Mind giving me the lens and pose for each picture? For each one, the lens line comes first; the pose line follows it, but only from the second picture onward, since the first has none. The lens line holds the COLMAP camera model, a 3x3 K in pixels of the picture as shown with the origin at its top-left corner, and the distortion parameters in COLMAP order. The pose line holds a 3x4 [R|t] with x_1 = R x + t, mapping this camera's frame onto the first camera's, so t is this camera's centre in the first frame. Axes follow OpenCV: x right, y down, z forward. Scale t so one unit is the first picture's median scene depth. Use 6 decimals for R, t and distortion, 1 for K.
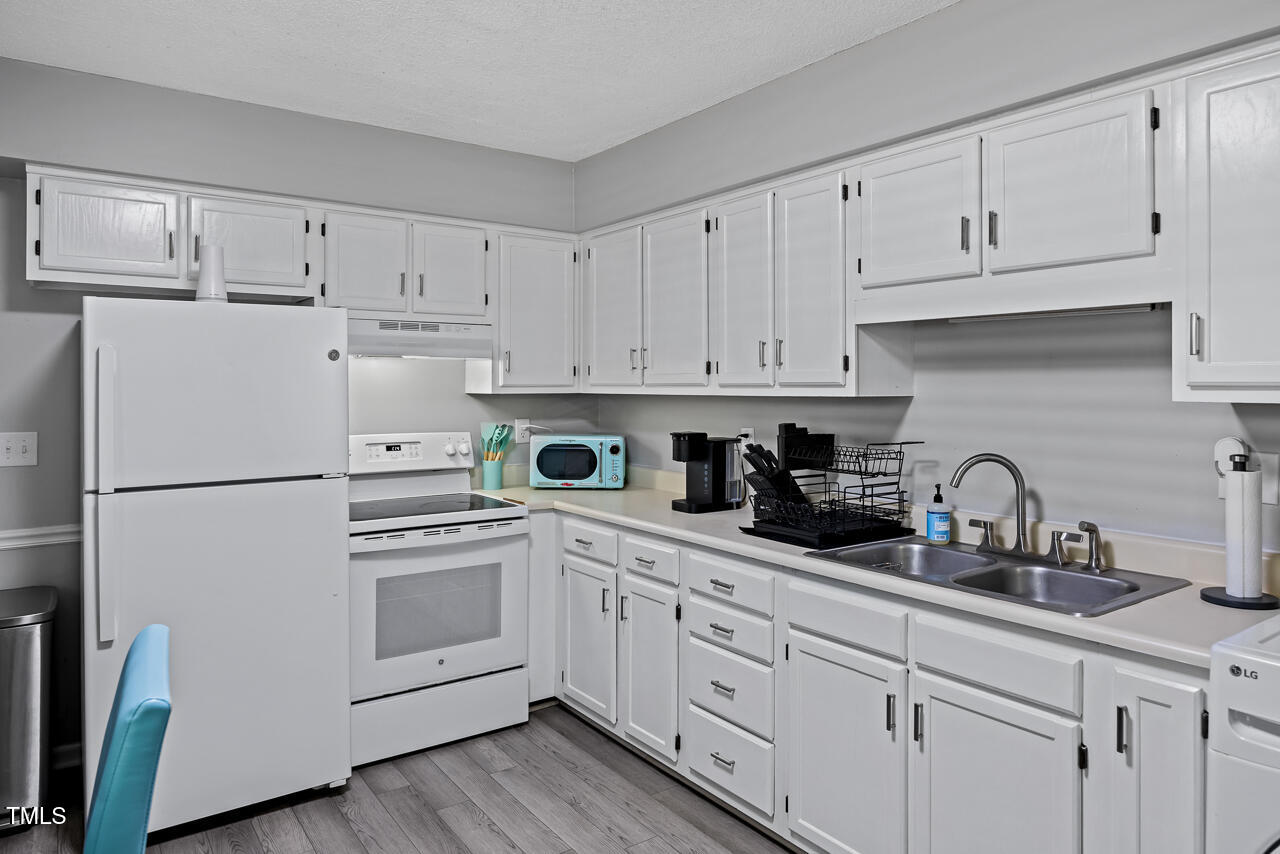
lens RADIAL K [[830.2, 0, 642.1], [0, 830.2, 374.4], [0, 0, 1]] dist [0.030095, 0.001085]
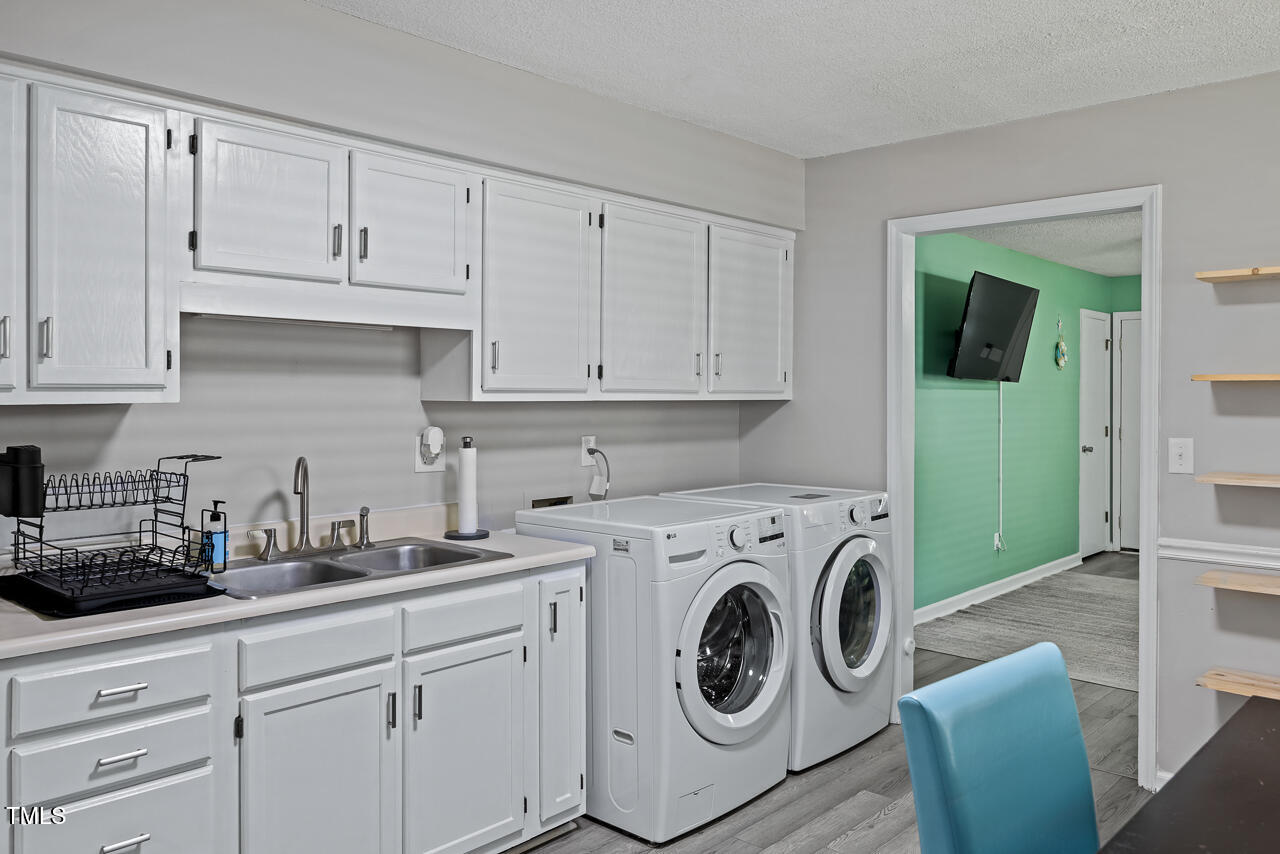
lens RADIAL K [[973.3, 0, 640.9], [0, 973.3, 397.8], [0, 0, 1]] dist [-0.000798, -0.000609]
pose [[-0.208182, -0.008842, 0.978050, -0.859660], [-0.017901, 0.999826, 0.005229, 0.010673], [-0.977926, -0.016419, -0.208304, 0.890656]]
